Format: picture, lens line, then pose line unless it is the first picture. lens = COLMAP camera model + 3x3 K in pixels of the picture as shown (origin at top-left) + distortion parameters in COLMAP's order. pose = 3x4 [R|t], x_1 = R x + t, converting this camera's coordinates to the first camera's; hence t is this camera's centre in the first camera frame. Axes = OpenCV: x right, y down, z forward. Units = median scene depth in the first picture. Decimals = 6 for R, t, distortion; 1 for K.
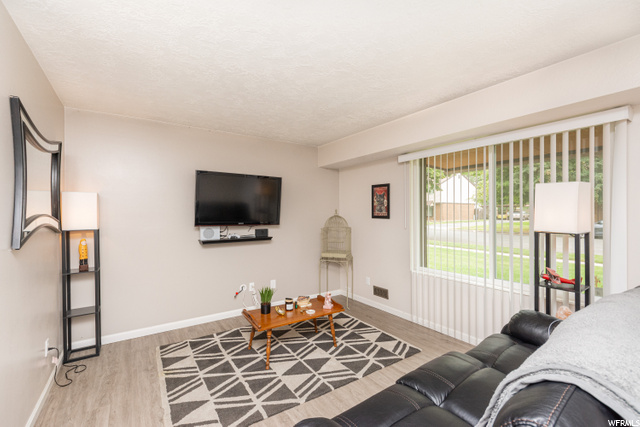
lens RADIAL K [[263.7, 0, 320.0], [0, 263.7, 213.5], [0, 0, 1]] dist [-0.001443, -0.000151]
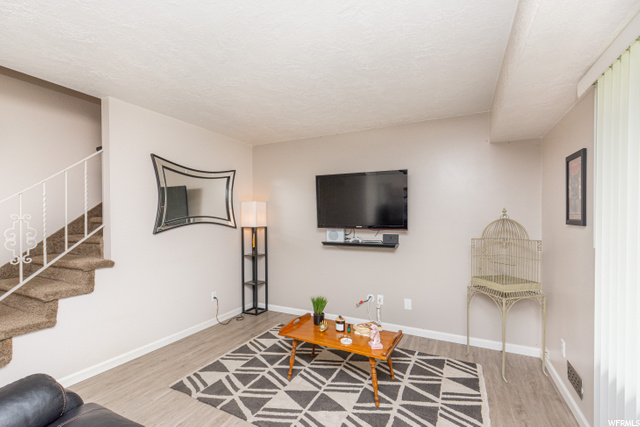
lens RADIAL K [[298.0, 0, 320.0], [0, 298.0, 213.5], [0, 0, 1]] dist [0.001331, 0.000153]
pose [[0.473649, -0.007669, -0.880680, 0.555338], [-0.002470, 0.999947, -0.010035, 0.003177], [0.880710, 0.006928, 0.473604, 0.394876]]
